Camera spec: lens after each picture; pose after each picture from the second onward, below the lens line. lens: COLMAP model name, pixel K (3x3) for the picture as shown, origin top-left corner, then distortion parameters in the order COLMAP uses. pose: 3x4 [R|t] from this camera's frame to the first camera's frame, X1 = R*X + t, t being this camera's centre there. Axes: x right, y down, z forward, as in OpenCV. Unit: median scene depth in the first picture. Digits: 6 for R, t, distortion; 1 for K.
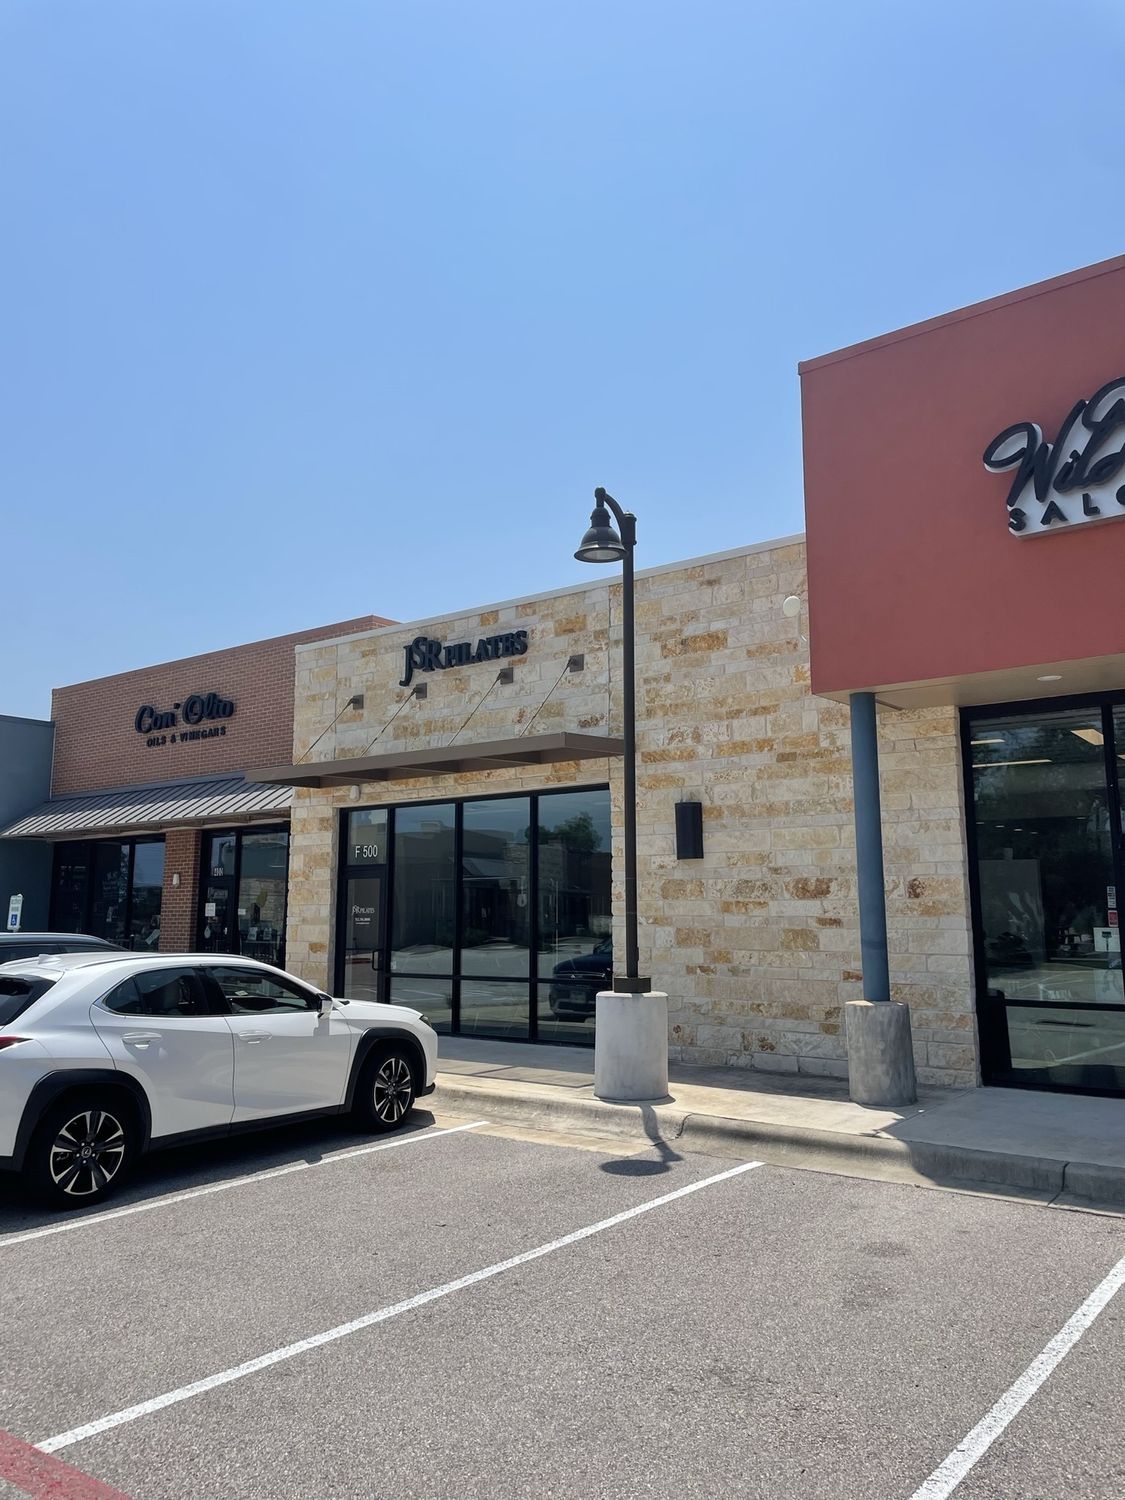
lens RADIAL K [[1118.4, 0, 562.5], [0, 1118.4, 750.0], [0, 0, 1]] dist [0.044233, -0.001315]
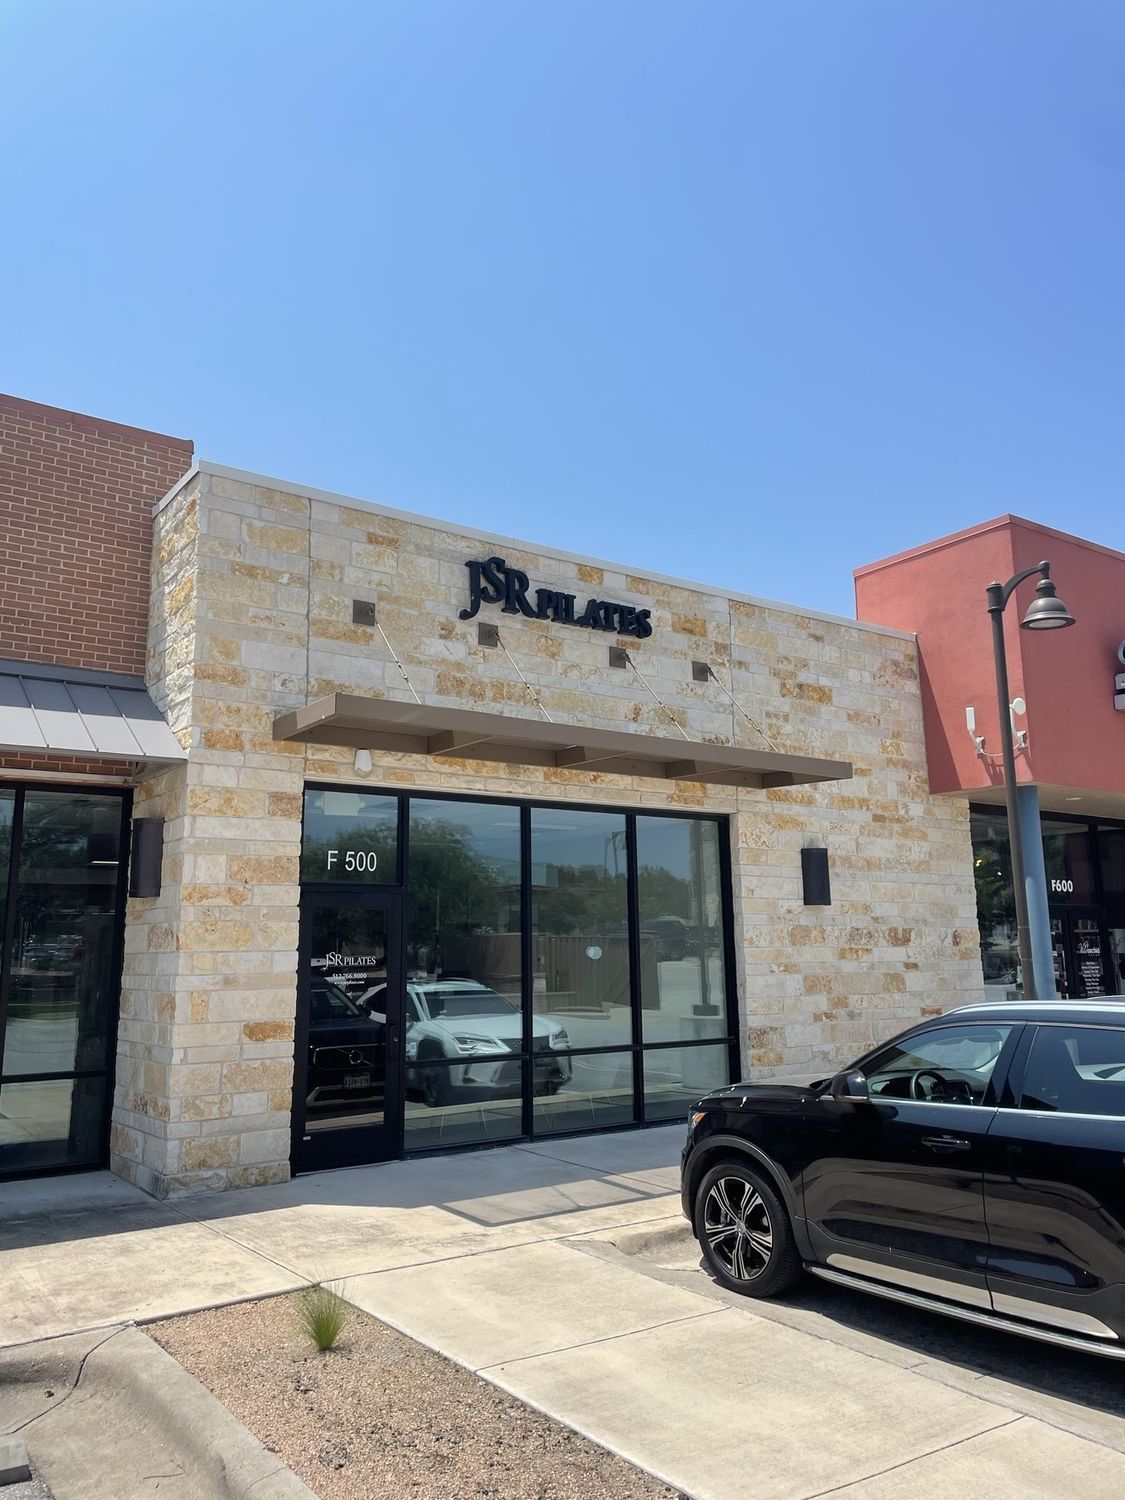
lens RADIAL K [[1118.4, 0, 562.5], [0, 1118.4, 750.0], [0, 0, 1]] dist [0.044233, -0.001315]
pose [[0.291246, 0.167952, 0.941790, -0.880037], [-0.130911, 0.982204, -0.134675, 0.120792], [-0.947649, -0.084067, 0.308050, 0.880103]]
